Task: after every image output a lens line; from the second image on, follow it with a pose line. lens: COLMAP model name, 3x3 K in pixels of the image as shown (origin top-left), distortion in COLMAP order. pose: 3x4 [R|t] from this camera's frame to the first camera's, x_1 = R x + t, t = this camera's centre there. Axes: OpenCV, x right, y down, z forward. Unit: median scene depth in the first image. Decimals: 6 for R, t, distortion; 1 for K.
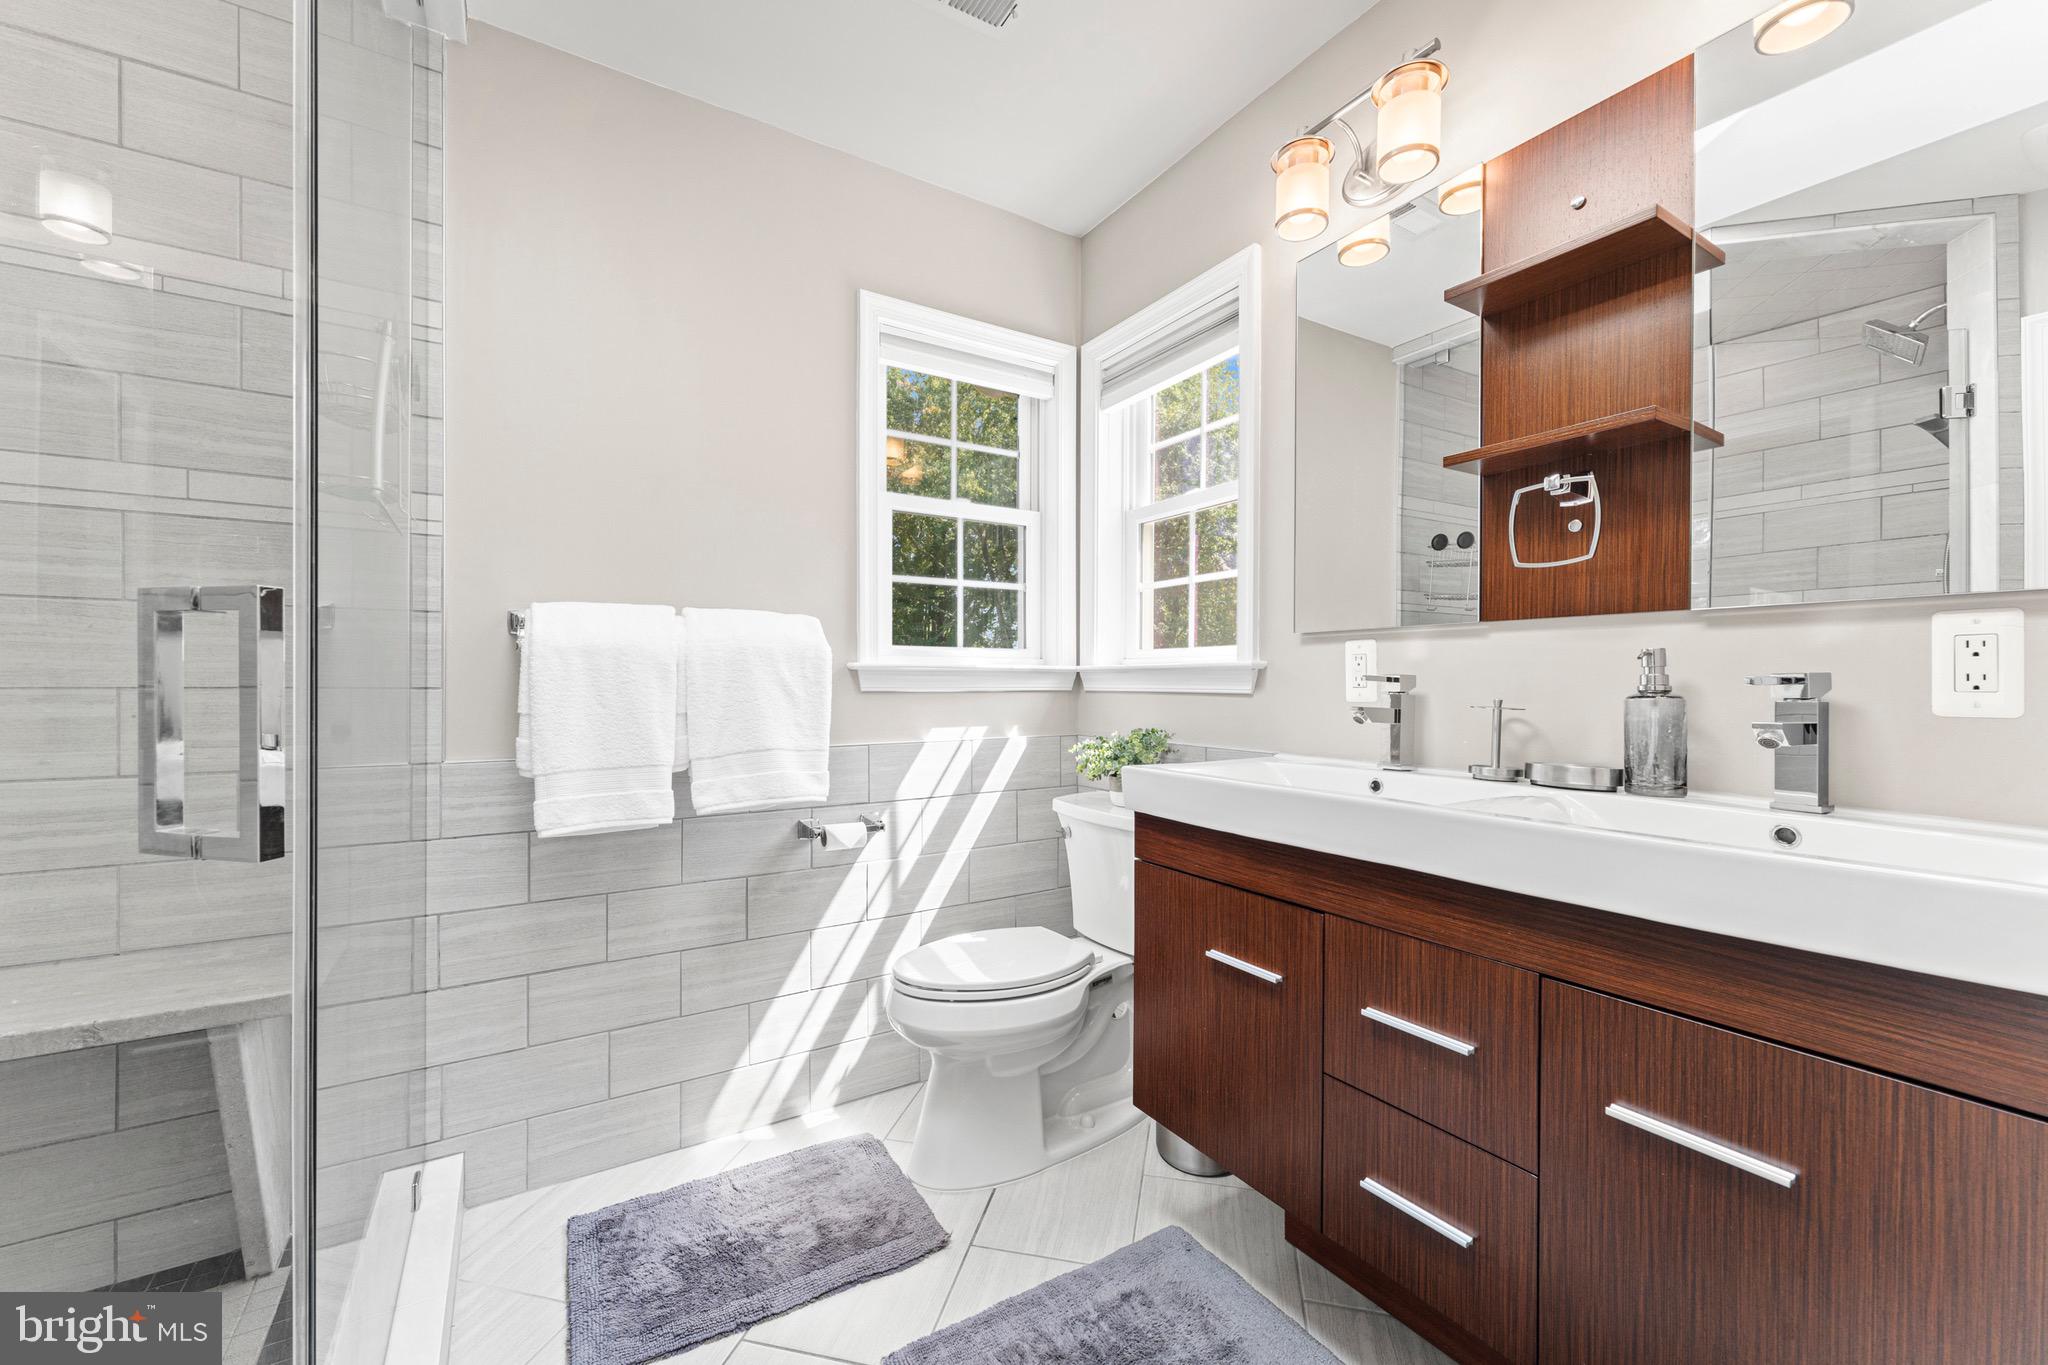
lens RADIAL K [[822.4, 0, 1019.0], [0, 822.4, 683.2], [0, 0, 1]] dist [-0.002019, 0.000605]
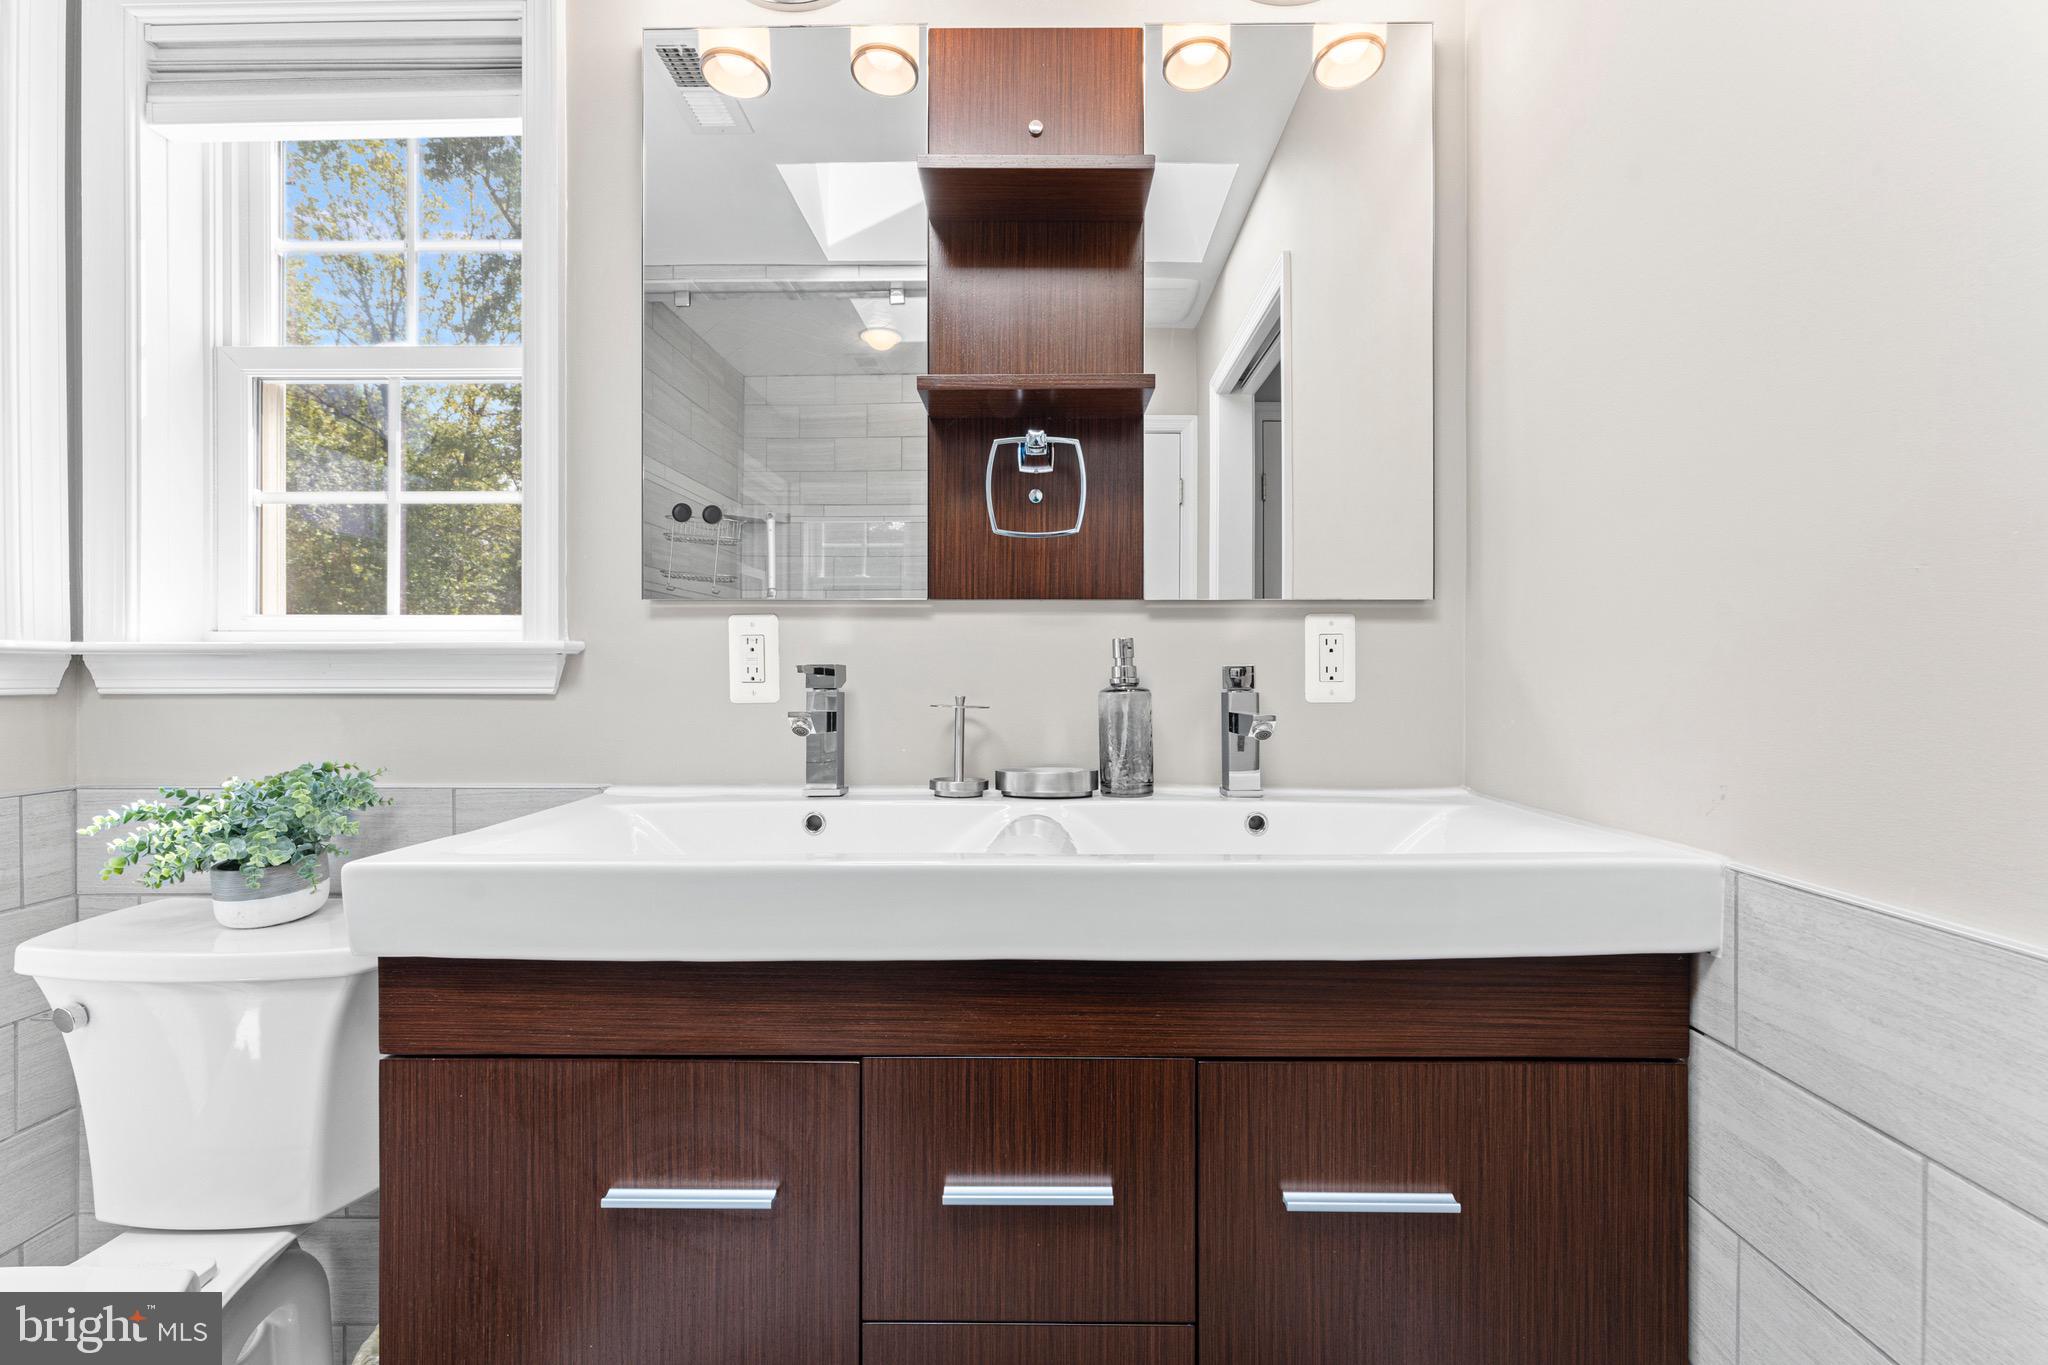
lens RADIAL K [[822.4, 0, 1054.7], [0, 822.4, 679.0], [0, 0, 1]] dist [-0.002019, 0.000605]
pose [[0.529180, -0.007545, 0.848476, -0.046457], [0.003193, 0.999971, 0.006901, -0.001873], [-0.848504, -0.000942, 0.529188, 0.413224]]
